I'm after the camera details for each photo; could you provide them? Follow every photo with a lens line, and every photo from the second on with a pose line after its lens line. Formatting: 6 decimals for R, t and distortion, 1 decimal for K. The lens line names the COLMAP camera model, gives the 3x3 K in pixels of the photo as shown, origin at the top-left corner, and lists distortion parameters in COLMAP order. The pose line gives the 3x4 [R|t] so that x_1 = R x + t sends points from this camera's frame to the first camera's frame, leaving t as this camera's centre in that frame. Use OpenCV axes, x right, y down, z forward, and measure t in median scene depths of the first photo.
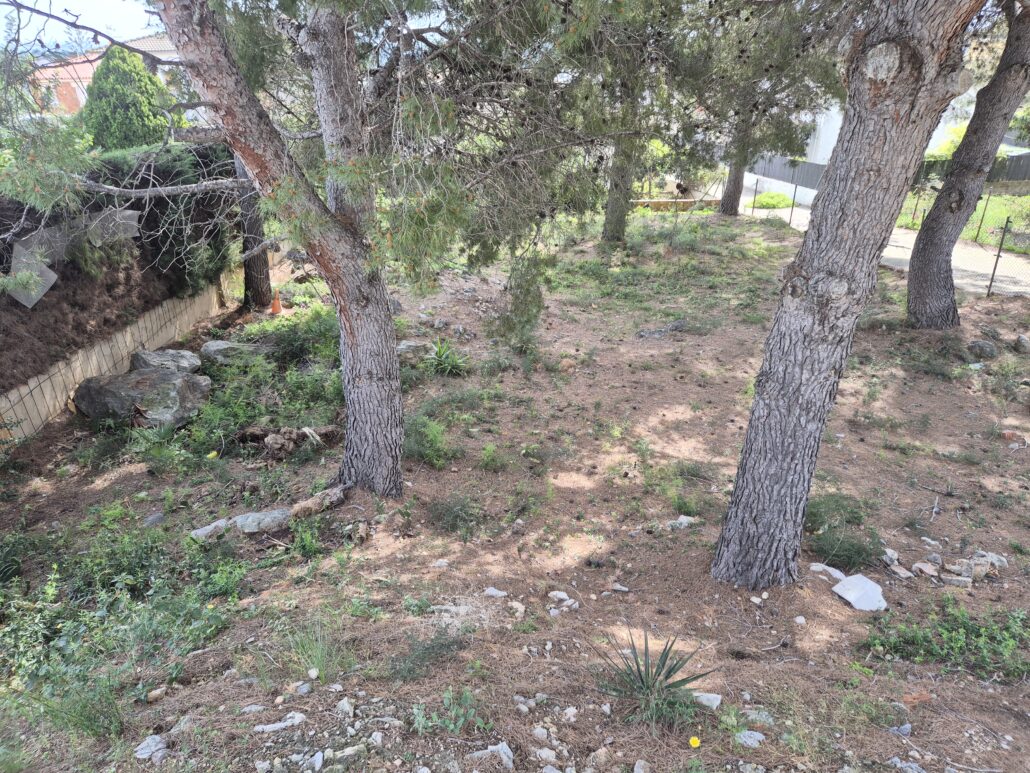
lens RADIAL K [[676.0, 0, 536.0], [0, 676.0, 386.2], [0, 0, 1]] dist [0.078220, -0.065942]
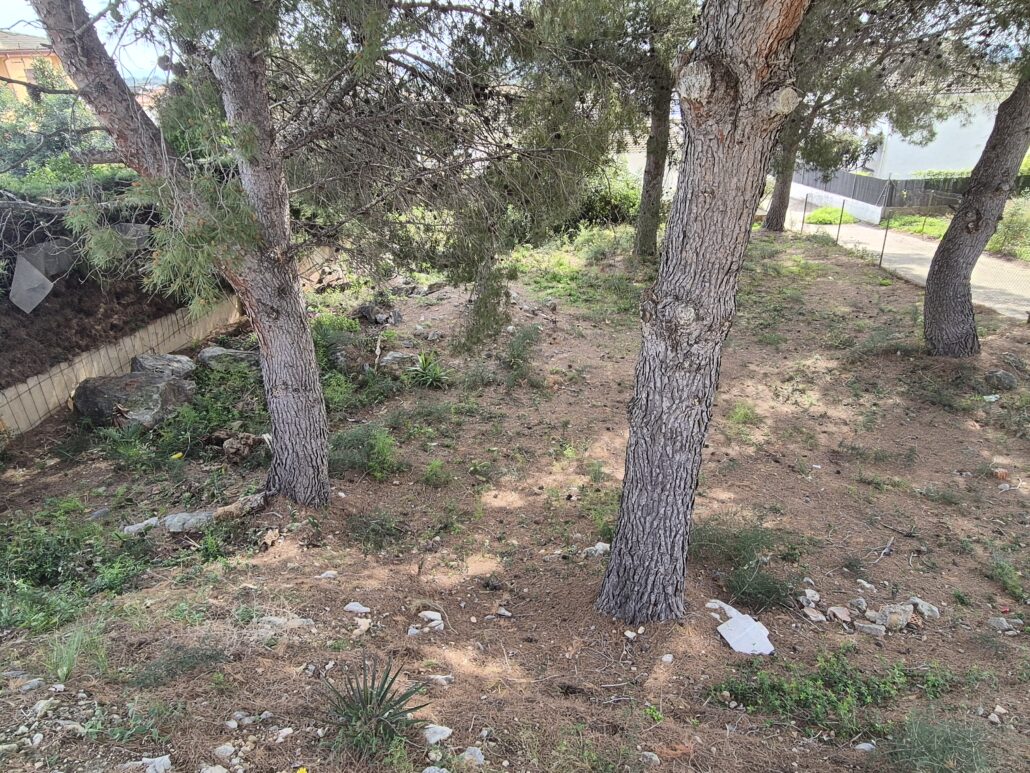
lens RADIAL K [[685.5, 0, 513.9], [0, 685.5, 392.2], [0, 0, 1]] dist [-0.000991, 0.003010]
pose [[0.992429, 0.036526, -0.117265, 0.196567], [-0.037710, 0.999258, -0.007892, -0.010517], [0.116889, 0.012254, 0.993069, 0.015851]]
